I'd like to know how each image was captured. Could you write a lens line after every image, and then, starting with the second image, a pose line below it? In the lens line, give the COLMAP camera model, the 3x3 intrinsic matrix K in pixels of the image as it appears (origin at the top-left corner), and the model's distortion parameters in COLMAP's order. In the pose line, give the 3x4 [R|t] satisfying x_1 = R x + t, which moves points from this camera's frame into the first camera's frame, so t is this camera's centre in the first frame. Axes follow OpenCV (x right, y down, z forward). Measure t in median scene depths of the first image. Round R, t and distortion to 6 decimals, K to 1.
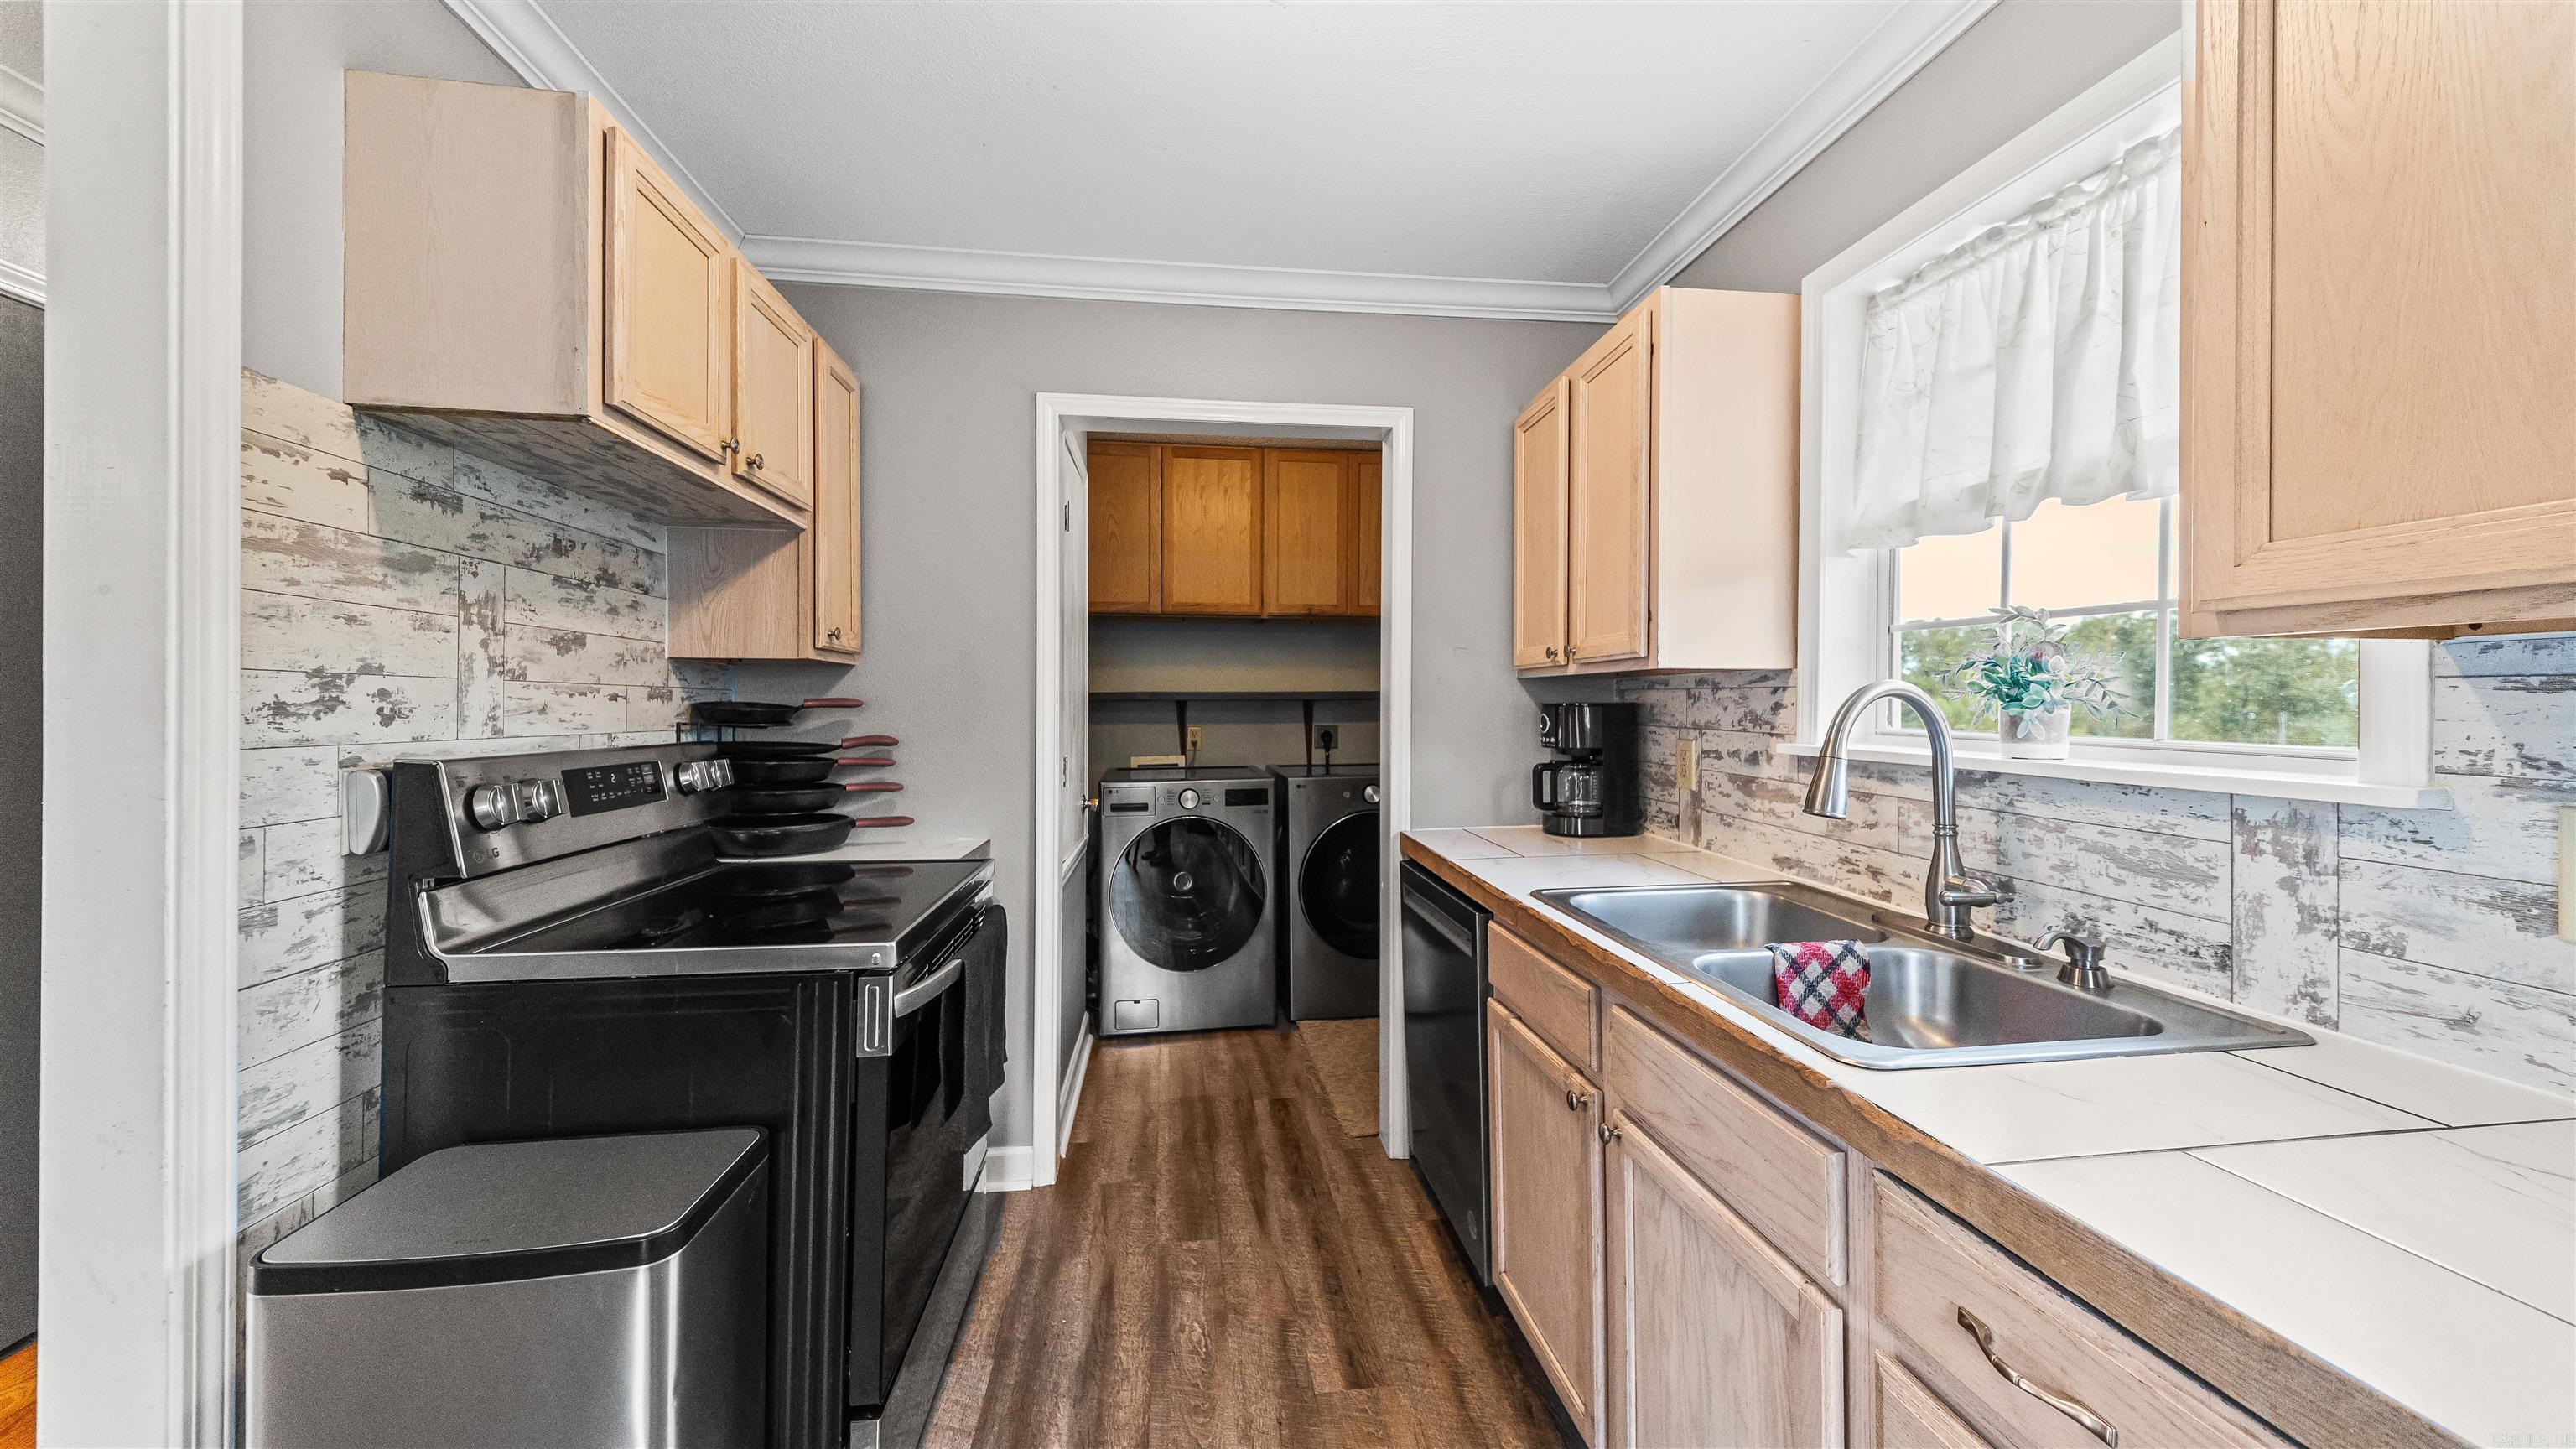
lens RADIAL K [[890.7, 0, 1286.4], [0, 890.7, 709.8], [0, 0, 1]] dist [0.016958, -0.003242]
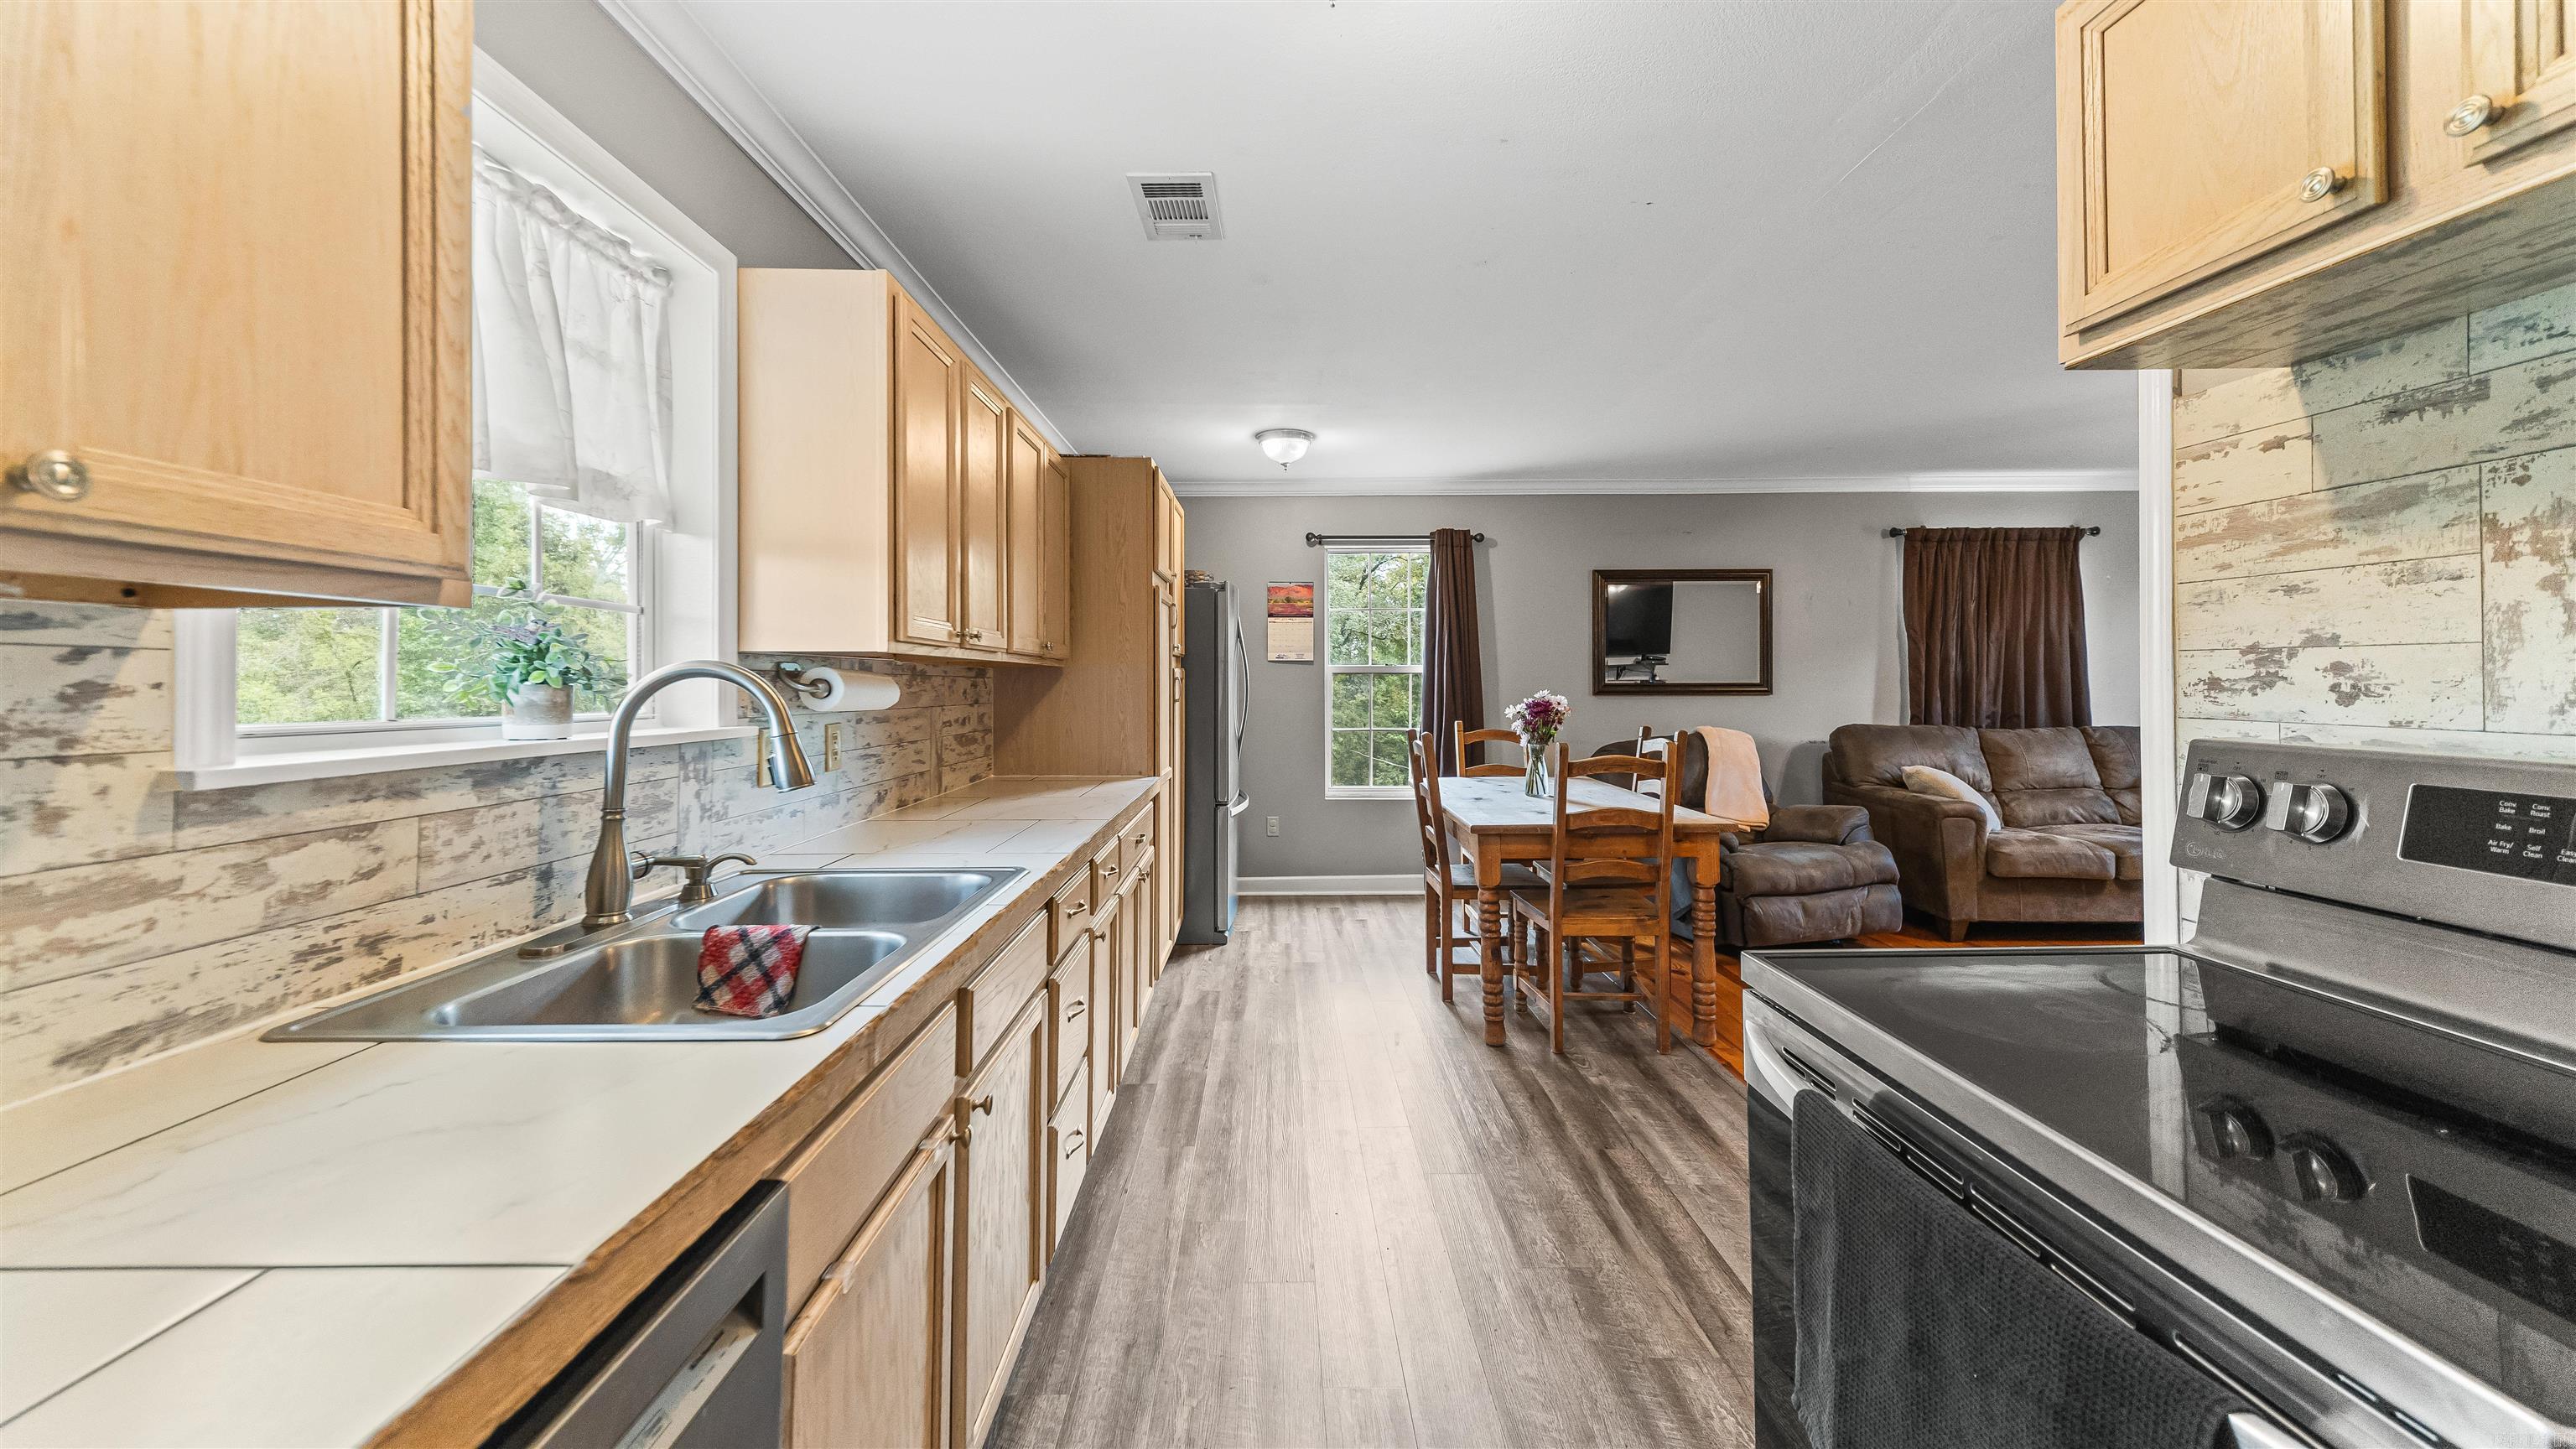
lens RADIAL K [[890.7, 0, 1292.9], [0, 890.7, 668.9], [0, 0, 1]] dist [0.016958, -0.003242]
pose [[-0.993505, 0.003864, 0.113725, -0.101010], [0.003167, 0.999975, -0.006308, -0.013908], [-0.113747, -0.005907, -0.993492, 1.906456]]
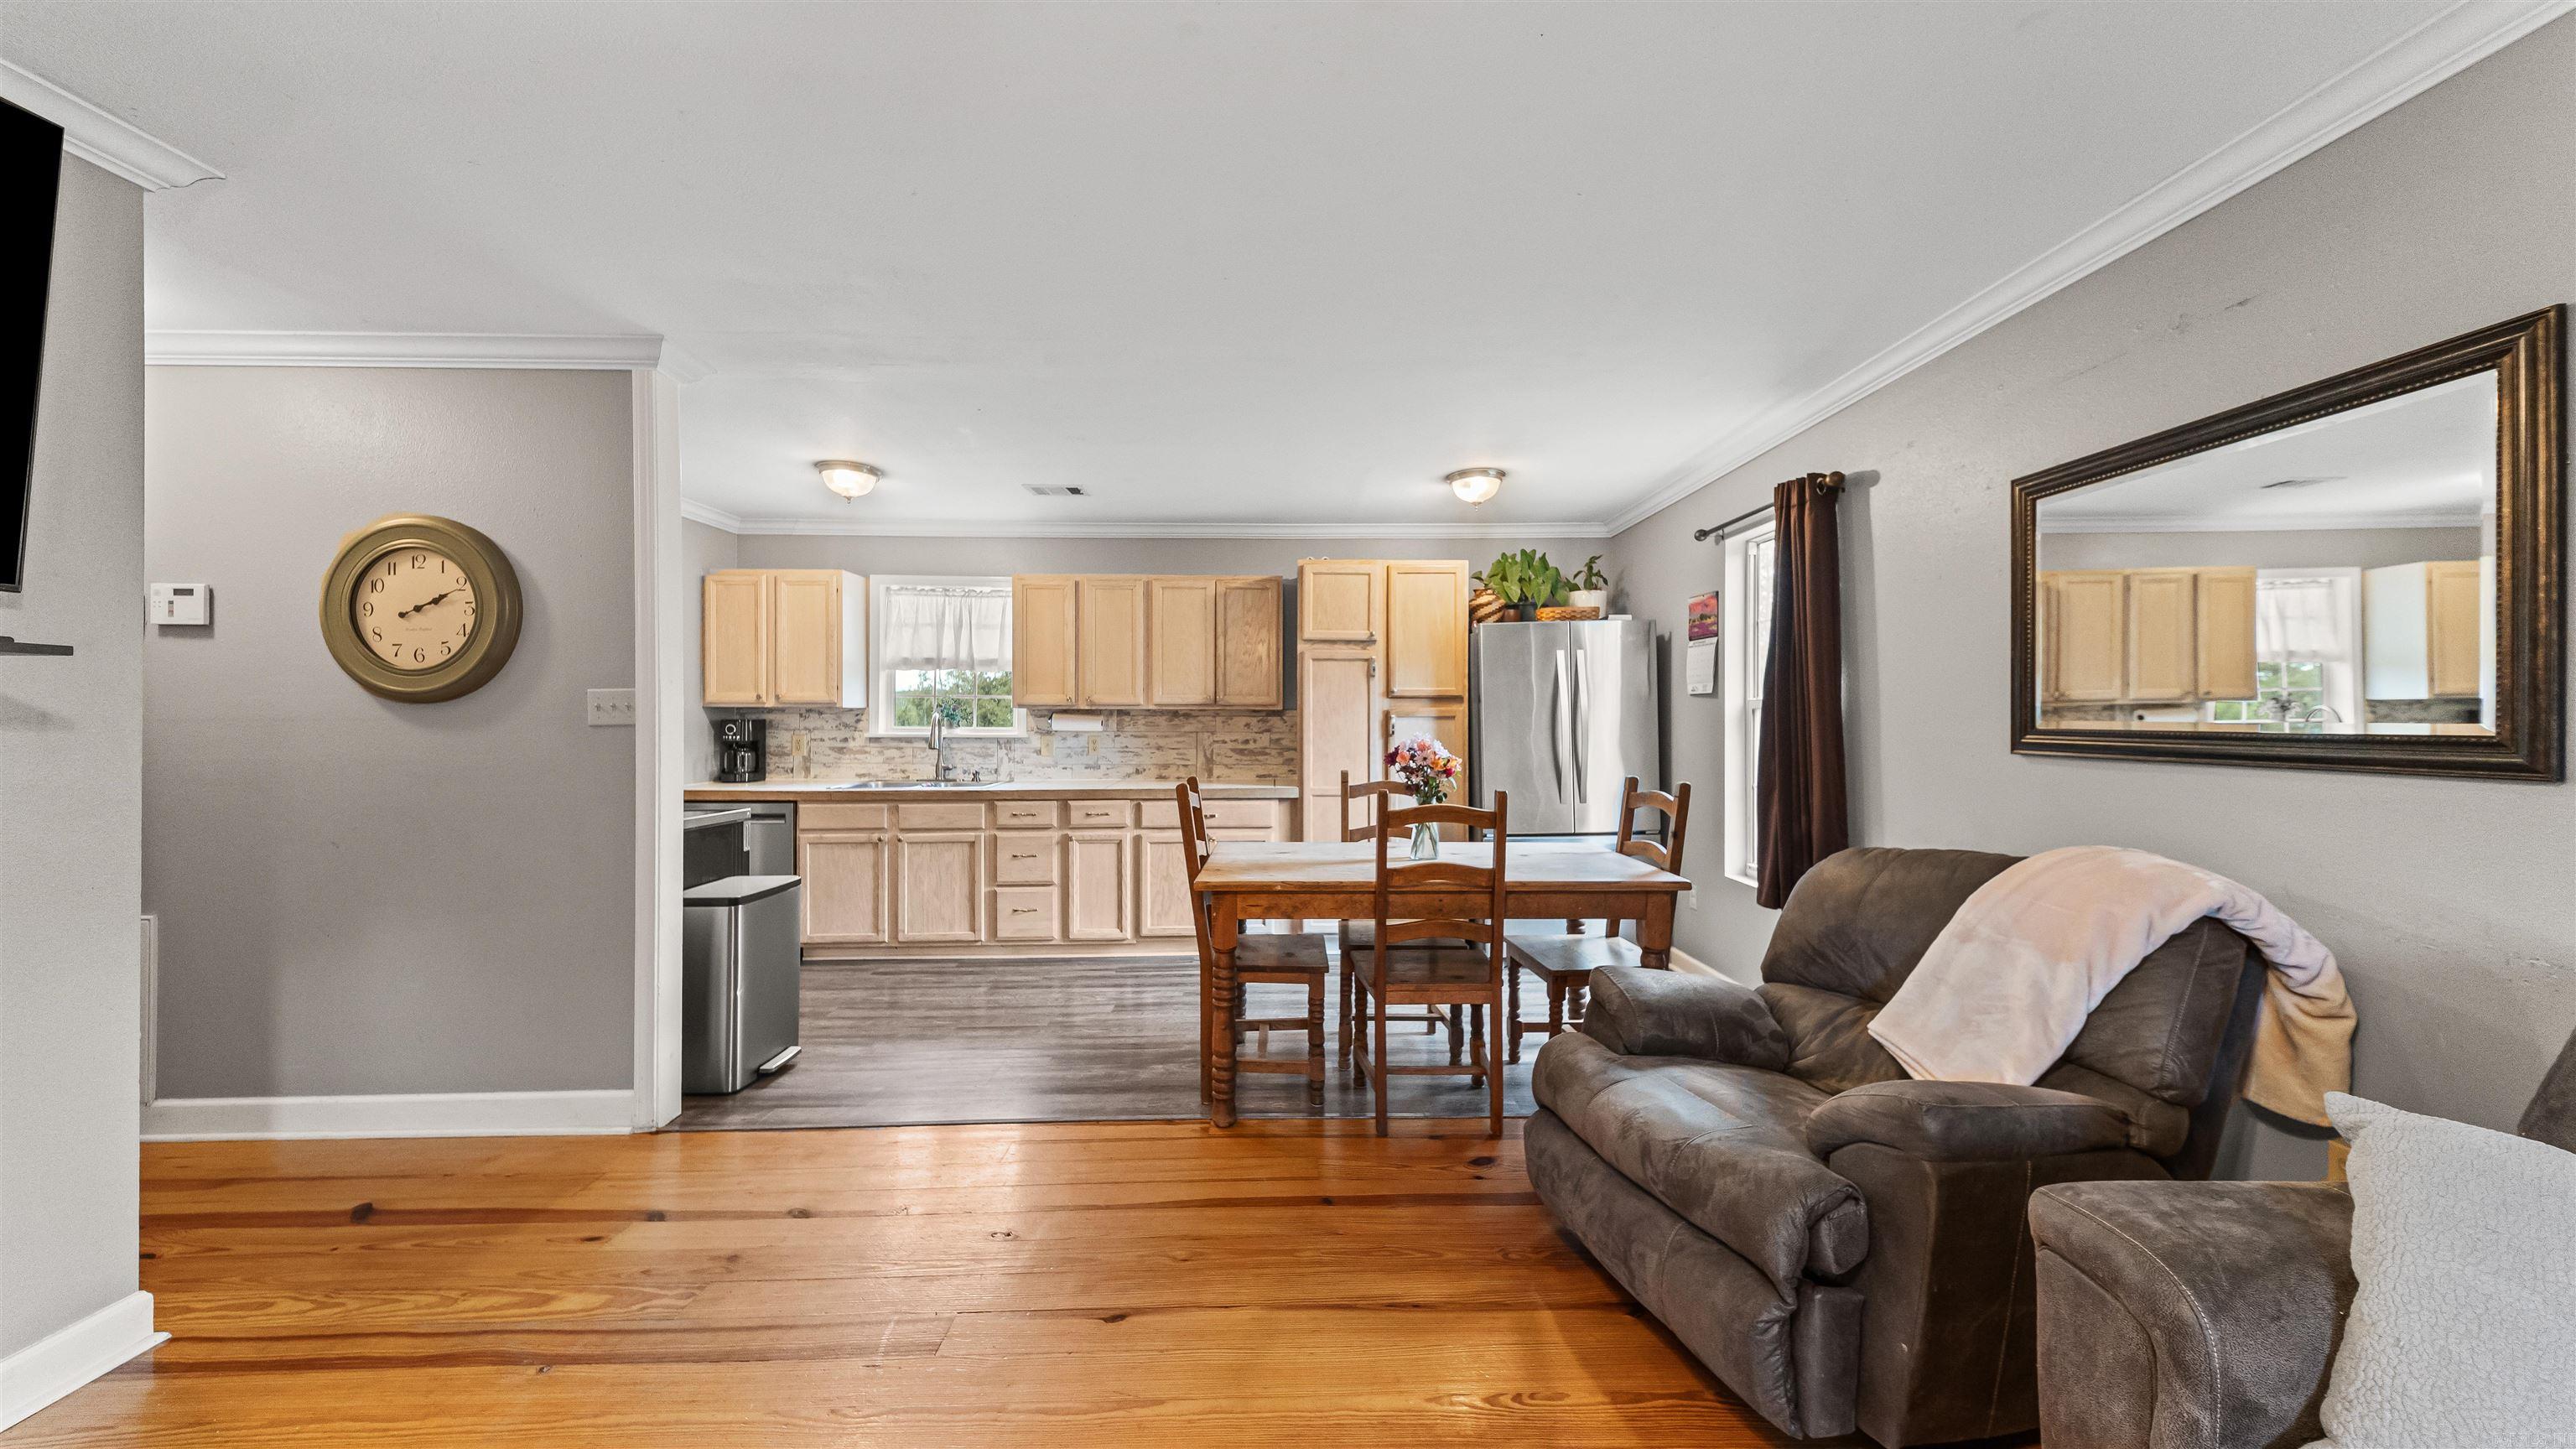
lens RADIAL K [[890.7, 0, 1296.1], [0, 890.7, 712.6], [0, 0, 1]] dist [0.016958, -0.003242]
pose [[0.103317, 0.003945, 0.994641, -2.996715], [0.008051, 0.999956, -0.004802, -0.006892], [-0.994616, 0.008504, 0.103280, -0.935313]]
